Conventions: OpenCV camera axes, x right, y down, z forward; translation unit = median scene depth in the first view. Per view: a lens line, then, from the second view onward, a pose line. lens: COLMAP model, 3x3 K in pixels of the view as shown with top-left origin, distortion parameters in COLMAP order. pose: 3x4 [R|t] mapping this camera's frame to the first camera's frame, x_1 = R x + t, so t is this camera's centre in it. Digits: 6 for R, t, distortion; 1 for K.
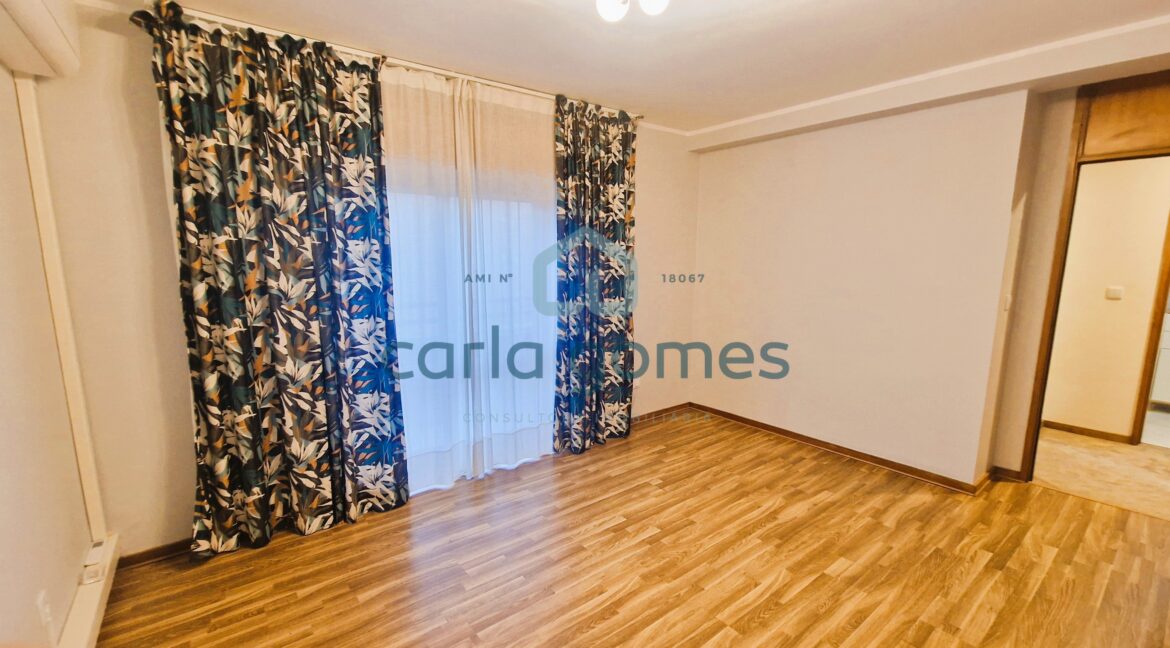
lens RADIAL K [[493.0, 0, 588.5], [0, 493.0, 333.3], [0, 0, 1]] dist [-0.001144, -0.000177]
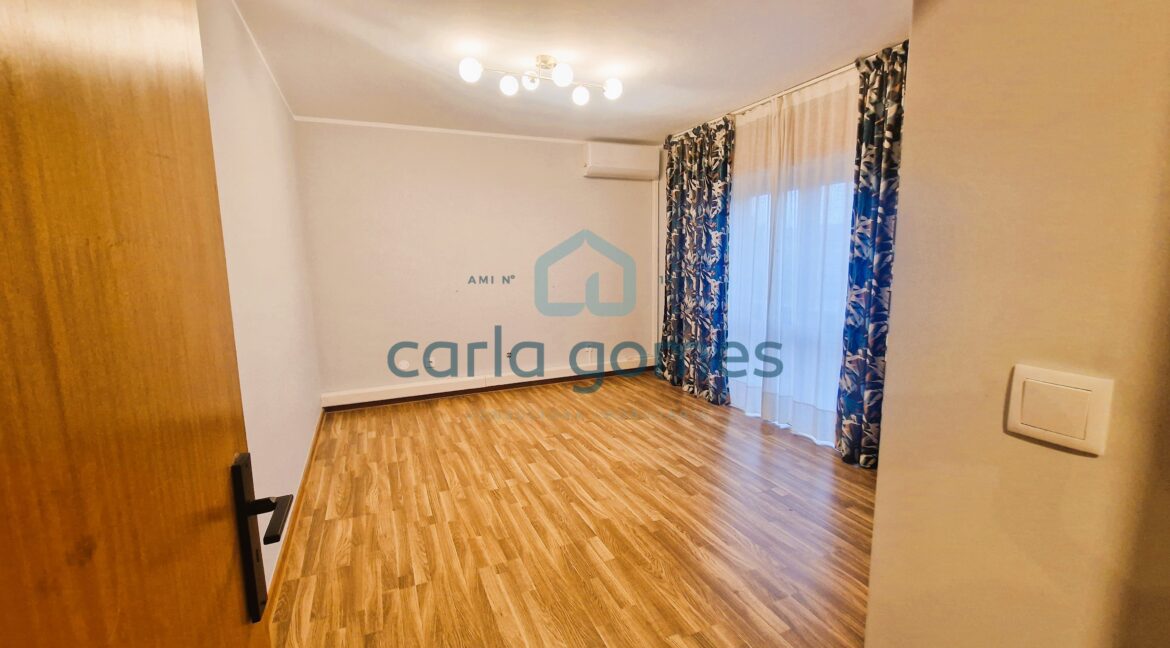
lens RADIAL K [[482.8, 0, 581.7], [0, 482.8, 321.1], [0, 0, 1]] dist [-0.000550, -0.000156]
pose [[-0.254940, 0.136820, -0.957228, 1.324990], [-0.135729, 0.975075, 0.175519, -0.127440], [0.957384, 0.174670, -0.230015, 1.062367]]
